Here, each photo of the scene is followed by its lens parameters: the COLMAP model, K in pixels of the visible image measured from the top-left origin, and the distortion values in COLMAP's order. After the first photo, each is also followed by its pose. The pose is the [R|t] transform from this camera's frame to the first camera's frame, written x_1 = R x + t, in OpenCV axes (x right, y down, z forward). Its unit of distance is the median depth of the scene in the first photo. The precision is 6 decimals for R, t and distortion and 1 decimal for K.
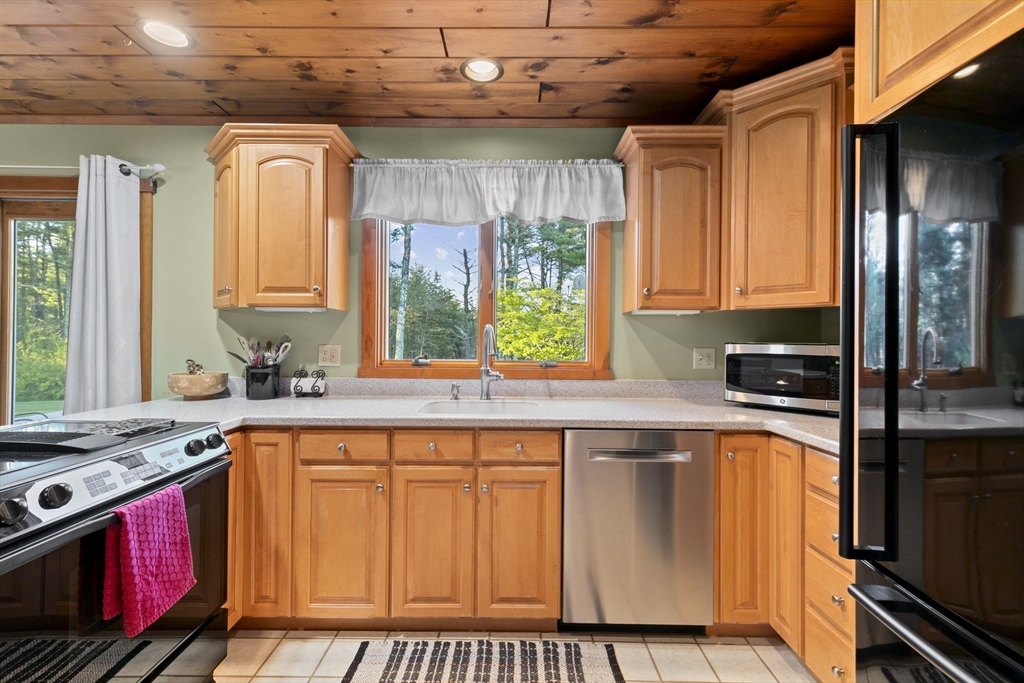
lens RADIAL K [[459.2, 0, 508.5], [0, 459.2, 338.2], [0, 0, 1]] dist [0.007663, -0.001399]
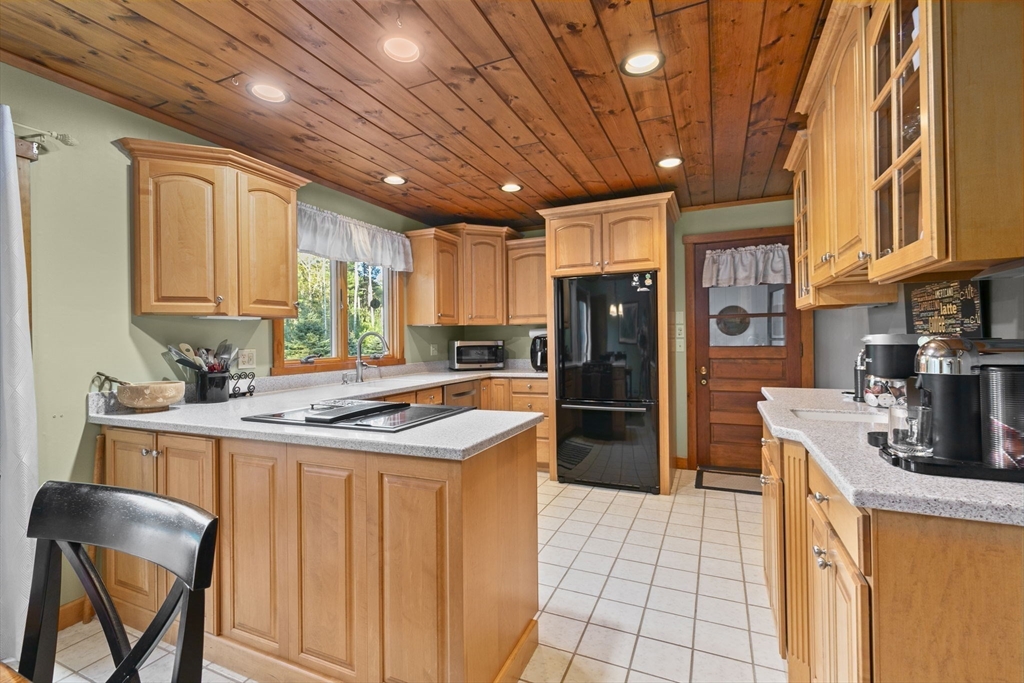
lens RADIAL K [[459.2, 0, 508.5], [0, 459.2, 338.2], [0, 0, 1]] dist [0.007663, -0.001399]
pose [[0.407321, -0.011871, 0.913208, -1.336295], [0.014591, 0.999872, 0.006489, -0.012179], [-0.913168, 0.010682, 0.407443, -0.048736]]
